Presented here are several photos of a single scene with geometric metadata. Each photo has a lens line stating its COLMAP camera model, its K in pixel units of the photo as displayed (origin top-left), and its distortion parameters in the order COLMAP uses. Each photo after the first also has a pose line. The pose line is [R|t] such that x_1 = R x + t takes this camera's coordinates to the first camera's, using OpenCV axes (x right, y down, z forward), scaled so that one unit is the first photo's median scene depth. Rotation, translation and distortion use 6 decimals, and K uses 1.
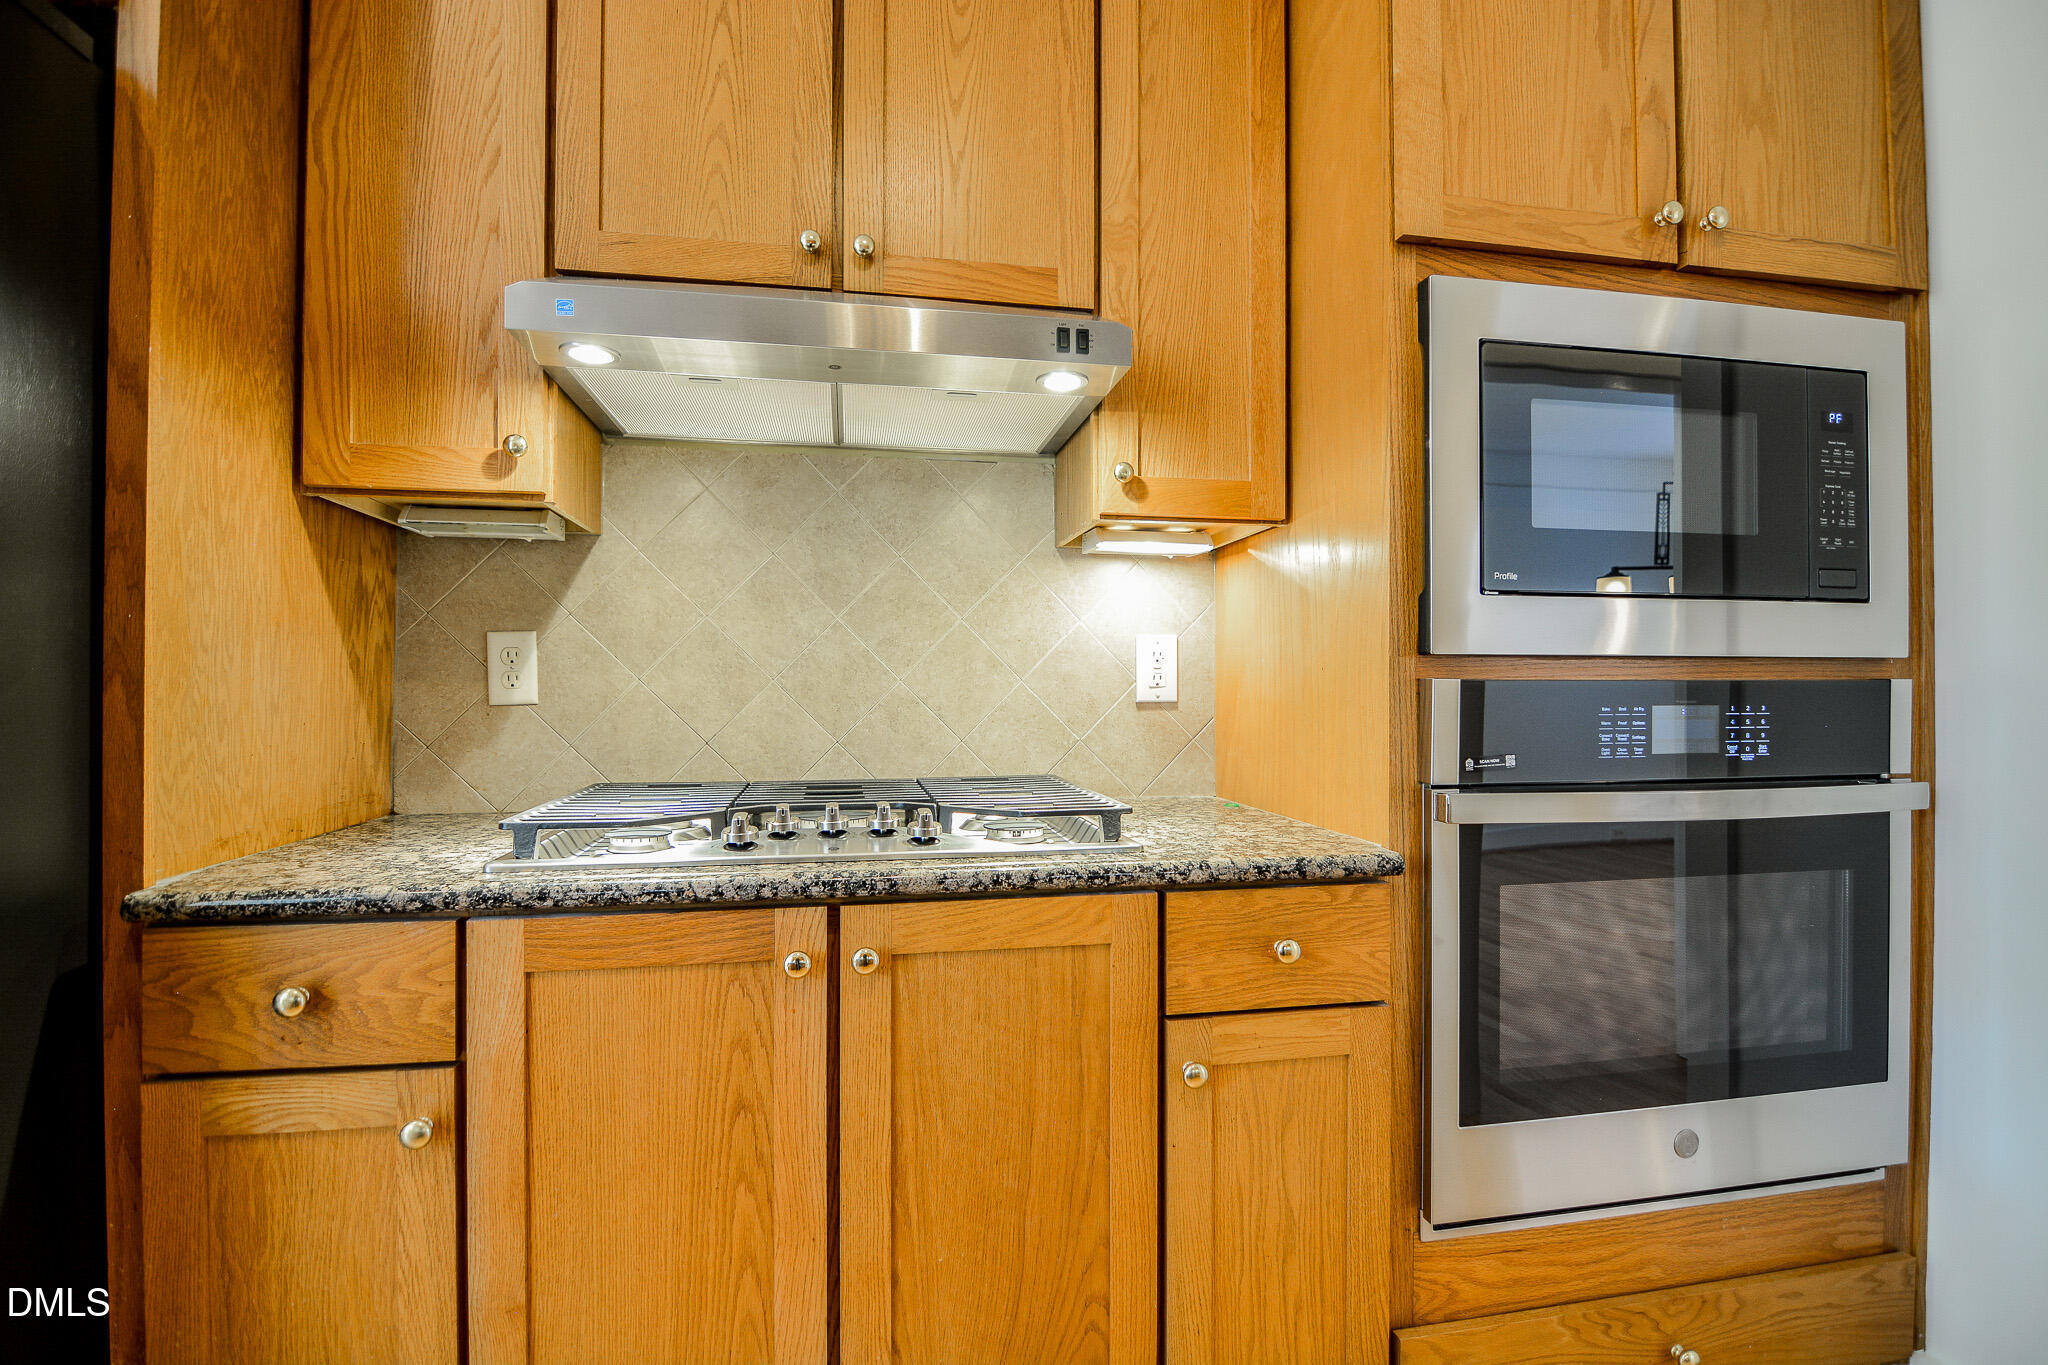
lens RADIAL K [[1025.5, 0, 1024.0], [0, 1025.5, 682.5], [0, 0, 1]] dist [-0.030700, -0.000104]
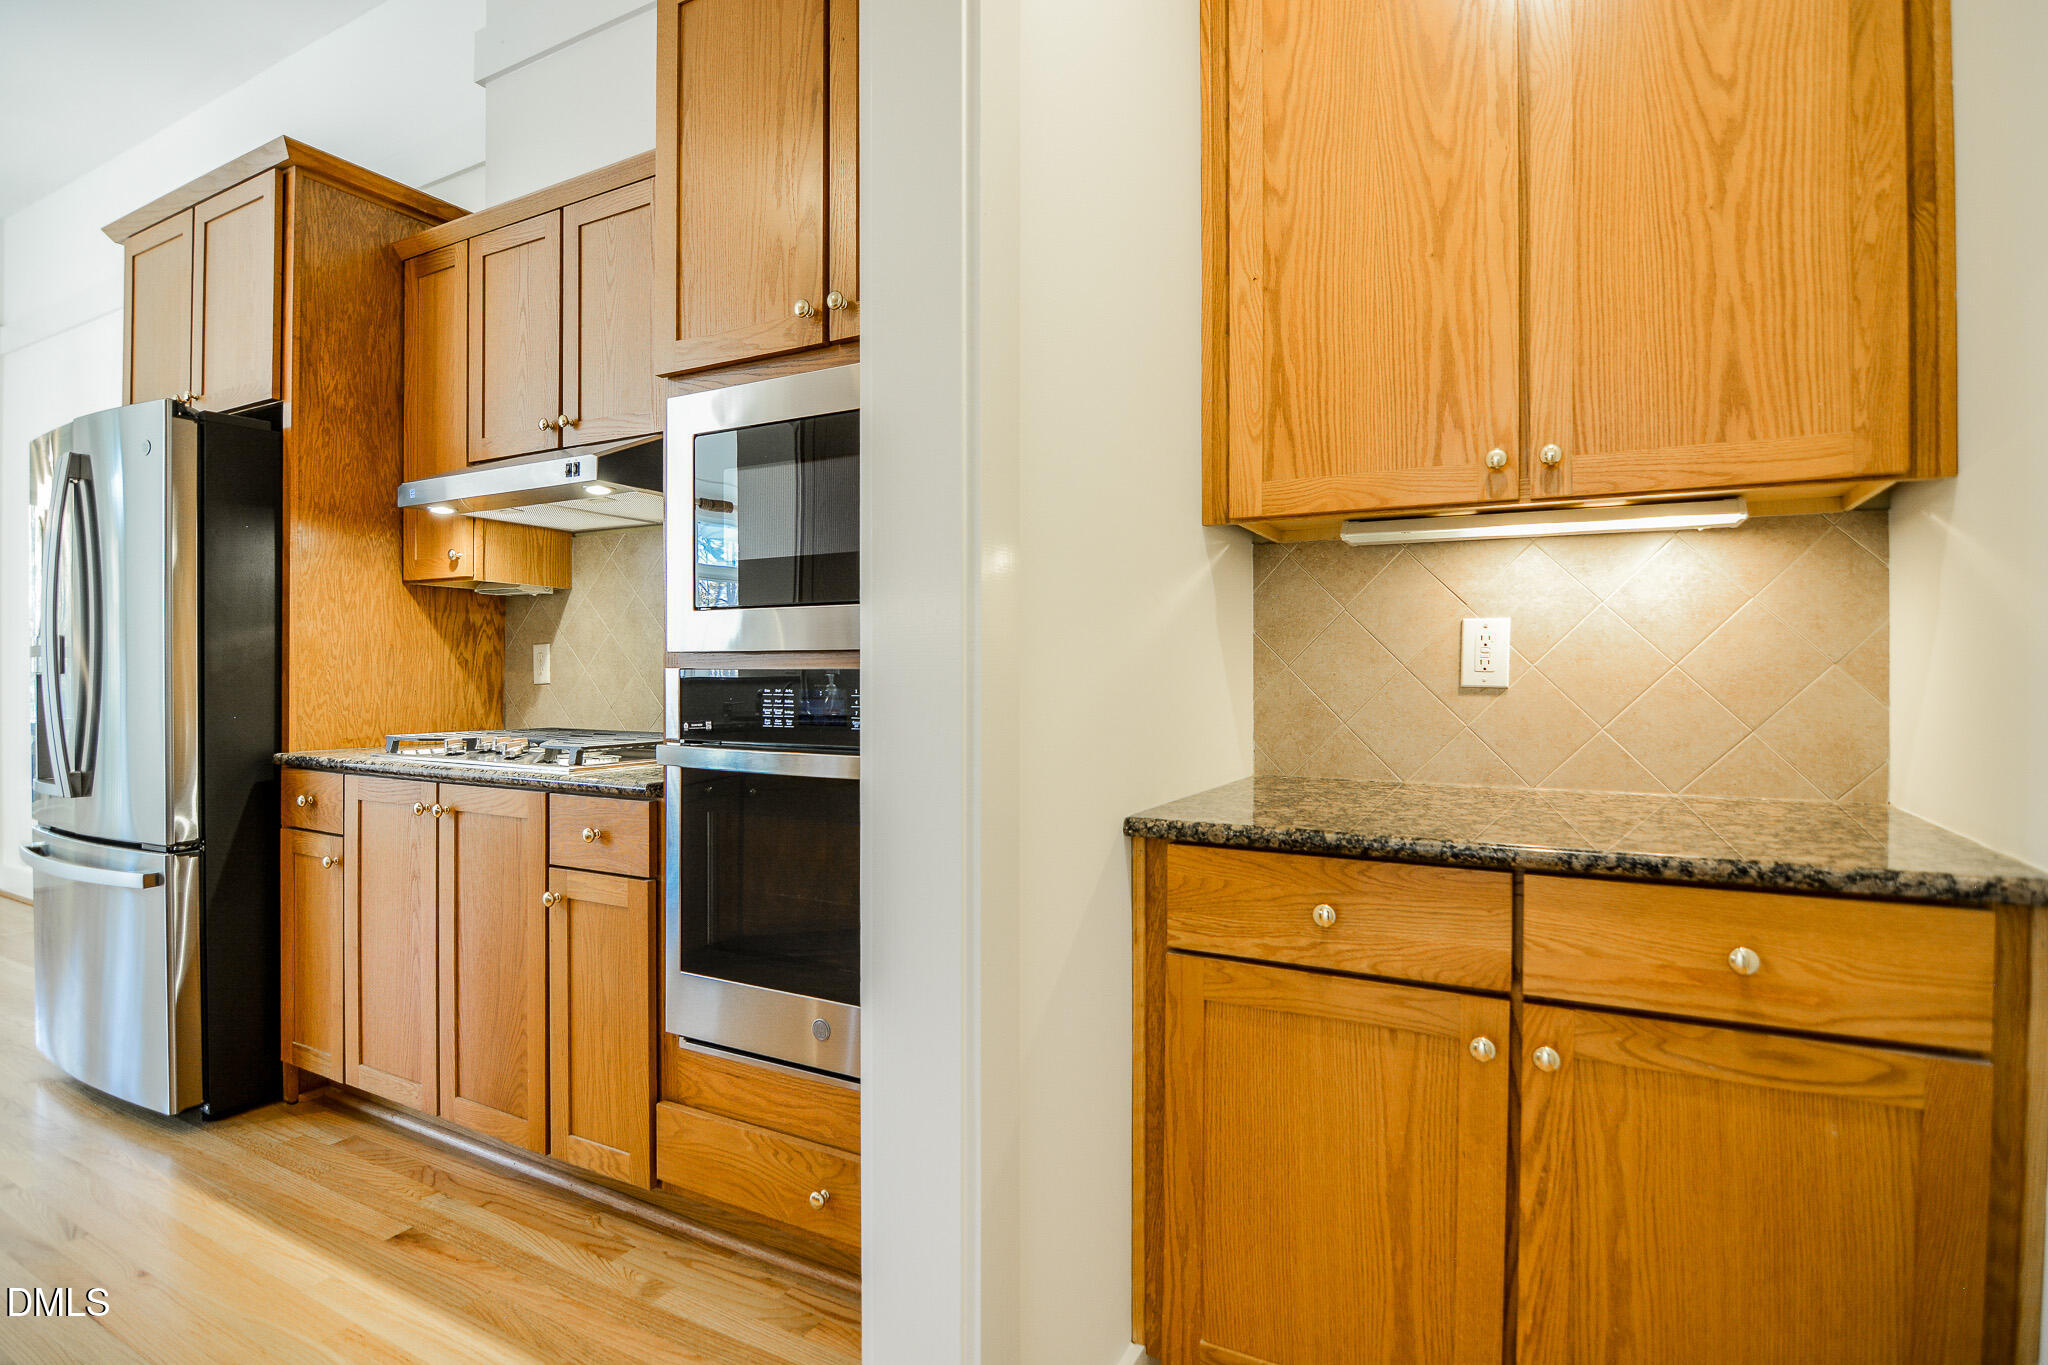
lens RADIAL K [[1028.8, 0, 1069.5], [0, 1028.8, 676.3], [0, 0, 1]] dist [-0.022995, -0.000969]
pose [[0.778727, 0.001550, -0.627361, 1.739598], [0.005069, 0.999949, 0.008762, -0.002788], [0.627342, -0.010003, 0.778680, 0.186285]]
